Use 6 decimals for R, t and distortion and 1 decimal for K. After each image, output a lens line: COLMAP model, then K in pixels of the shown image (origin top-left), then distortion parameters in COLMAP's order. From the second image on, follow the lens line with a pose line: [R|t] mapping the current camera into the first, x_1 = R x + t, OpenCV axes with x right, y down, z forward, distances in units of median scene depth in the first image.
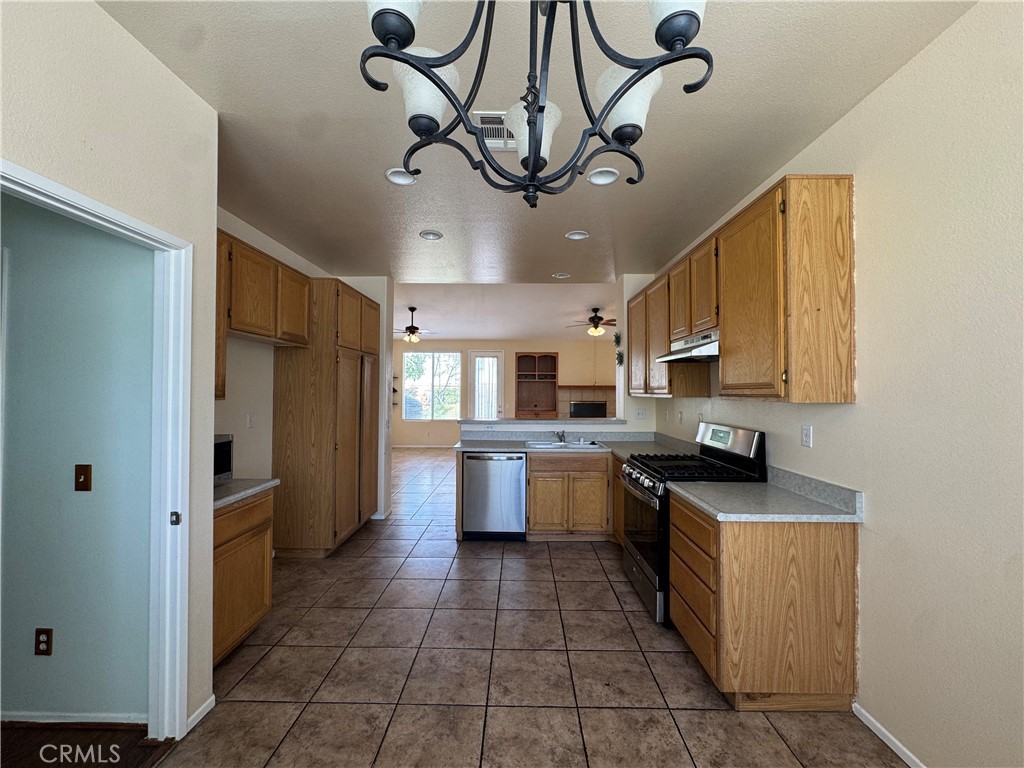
lens RADIAL K [[409.3, 0, 512.0], [0, 409.3, 384.0], [0, 0, 1]] dist [-0.003188, 0.000101]
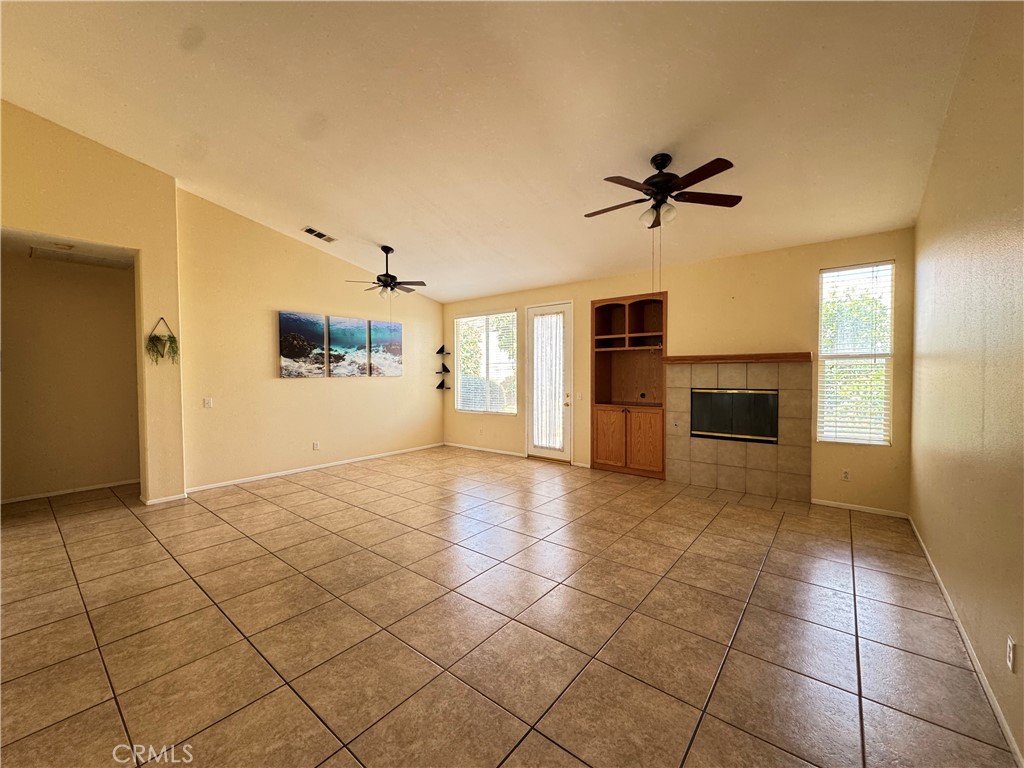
lens RADIAL K [[409.3, 0, 512.0], [0, 409.3, 384.0], [0, 0, 1]] dist [-0.003188, 0.000101]
pose [[0.785507, 0.008524, -0.618794, 0.642112], [0.018772, 0.999117, 0.037593, 0.033710], [0.618568, -0.041145, 0.784653, 1.116390]]
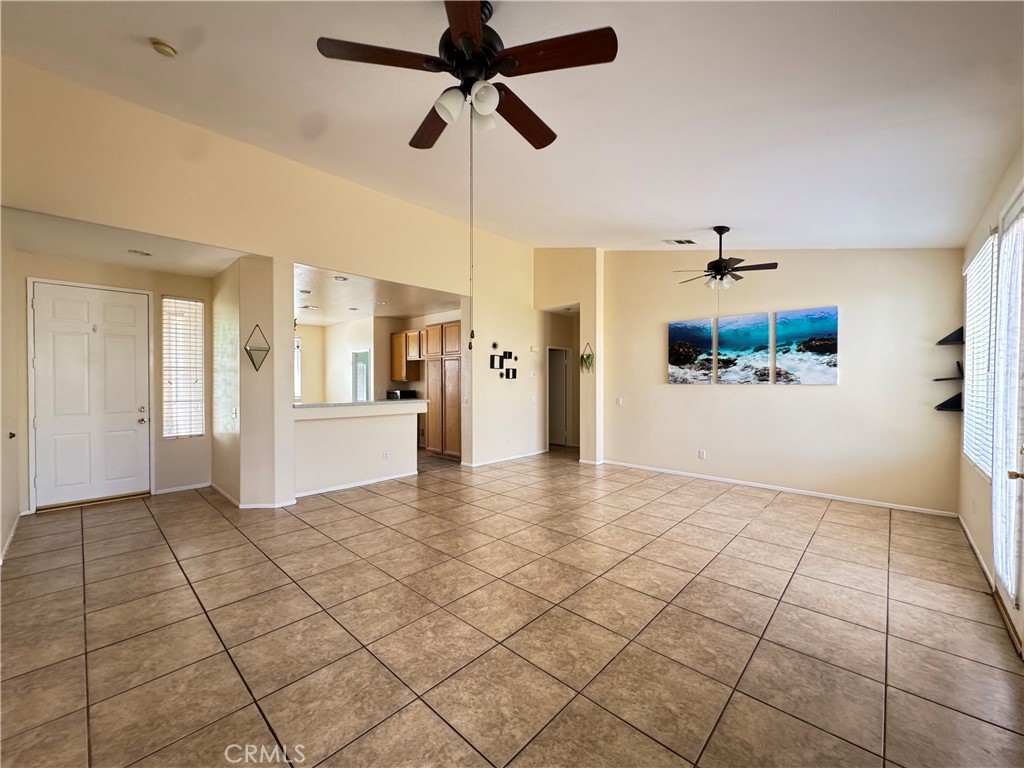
lens RADIAL K [[409.3, 0, 512.0], [0, 409.3, 384.0], [0, 0, 1]] dist [-0.003188, 0.000101]
pose [[-0.673033, 0.005178, -0.739594, 0.678883], [0.009673, 0.999952, -0.001802, 0.047140], [0.739549, -0.008366, -0.673051, 2.202594]]
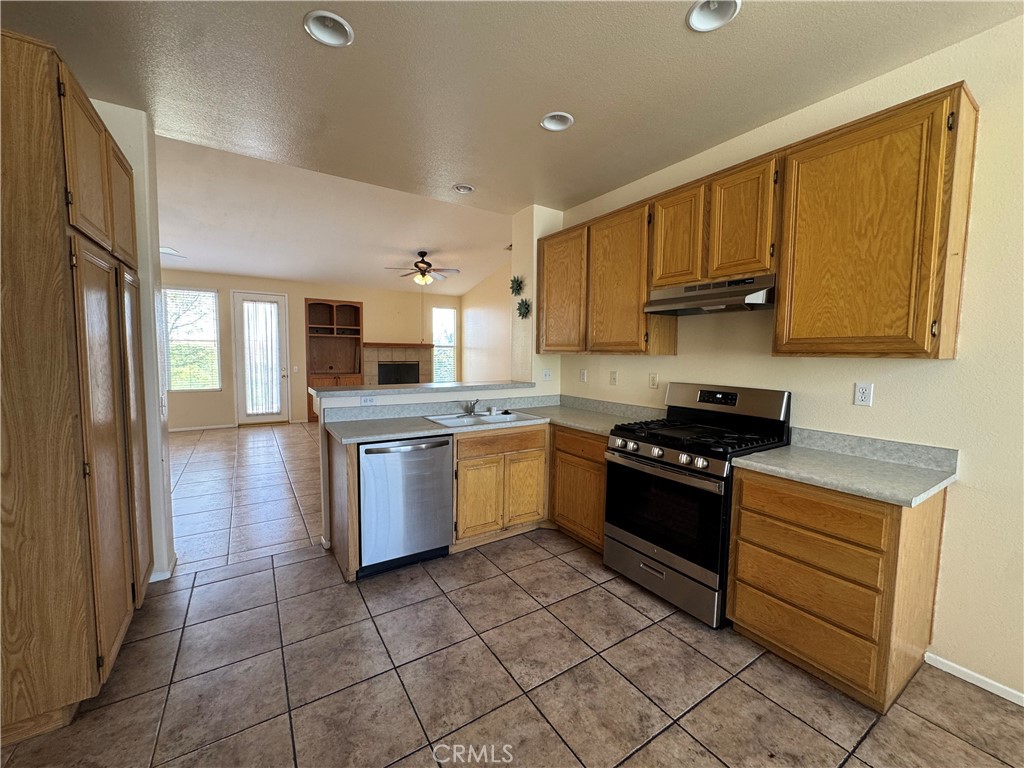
lens RADIAL K [[409.3, 0, 512.0], [0, 409.3, 384.0], [0, 0, 1]] dist [-0.003188, 0.000101]
pose [[0.831585, -0.037574, 0.554125, -0.229936], [-0.016085, 0.995661, 0.091651, 0.014017], [-0.555164, -0.085129, 0.827373, 0.321119]]
